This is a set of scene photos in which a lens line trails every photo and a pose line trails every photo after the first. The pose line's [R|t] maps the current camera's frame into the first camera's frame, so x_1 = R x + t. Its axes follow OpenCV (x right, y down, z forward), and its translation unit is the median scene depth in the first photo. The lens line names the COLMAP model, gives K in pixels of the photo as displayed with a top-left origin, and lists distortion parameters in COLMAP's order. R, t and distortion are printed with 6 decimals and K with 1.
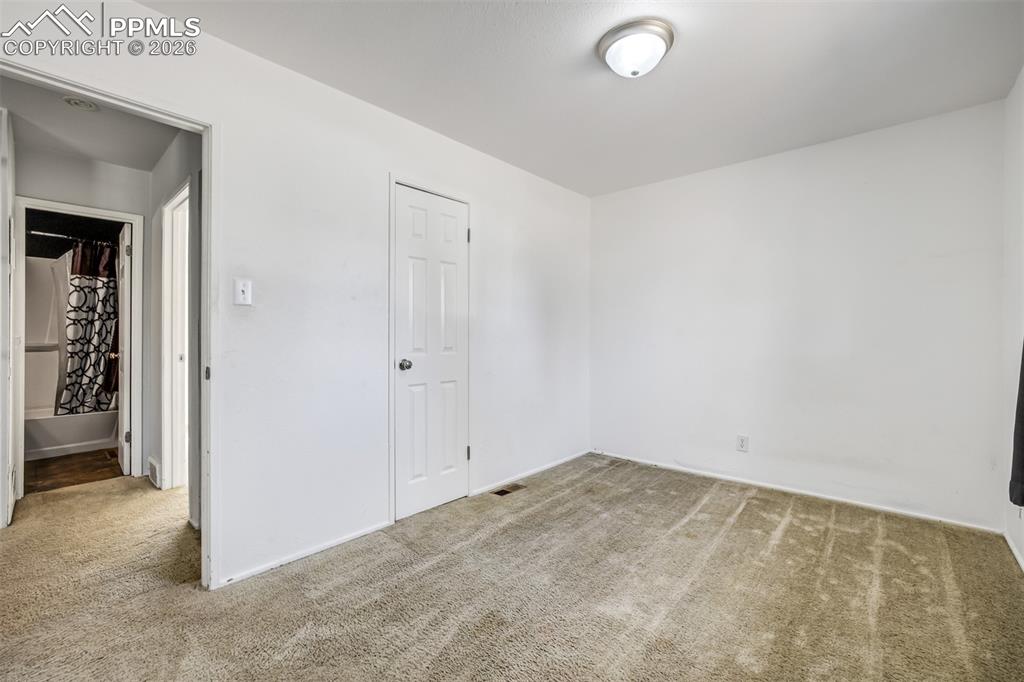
lens RADIAL K [[443.8, 0, 512.0], [0, 443.8, 341.0], [0, 0, 1]] dist [-0.034739, 0.016220]
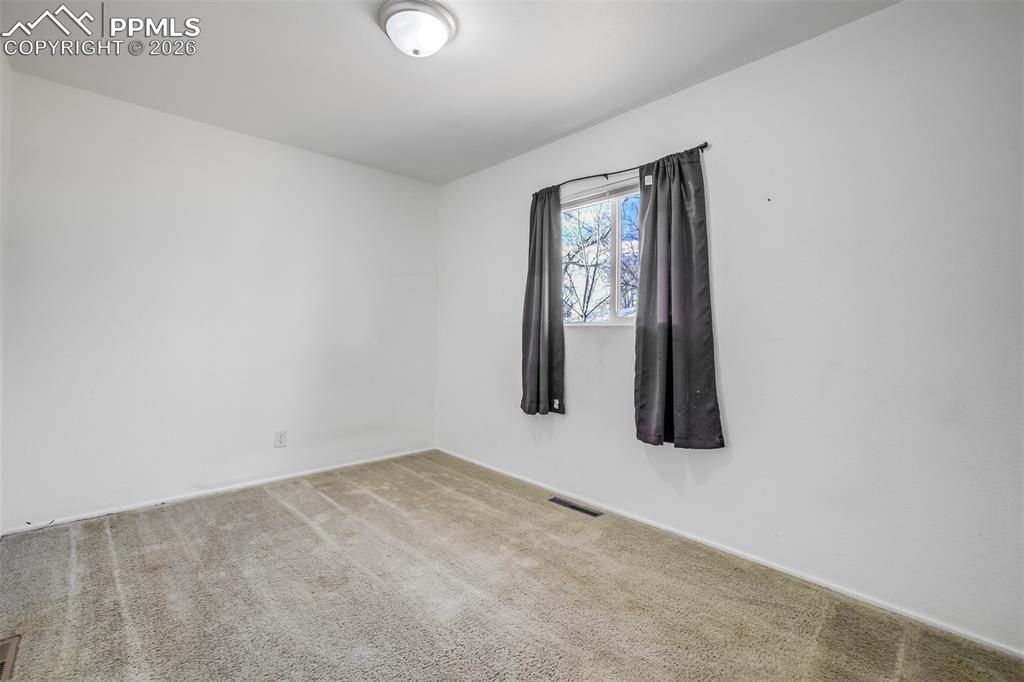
lens RADIAL K [[443.8, 0, 512.0], [0, 443.8, 341.0], [0, 0, 1]] dist [-0.034739, 0.016220]
pose [[0.087648, -0.020662, 0.995937, -0.537032], [-0.003934, 0.999770, 0.021088, -0.004215], [-0.996144, -0.005766, 0.087547, 0.587595]]
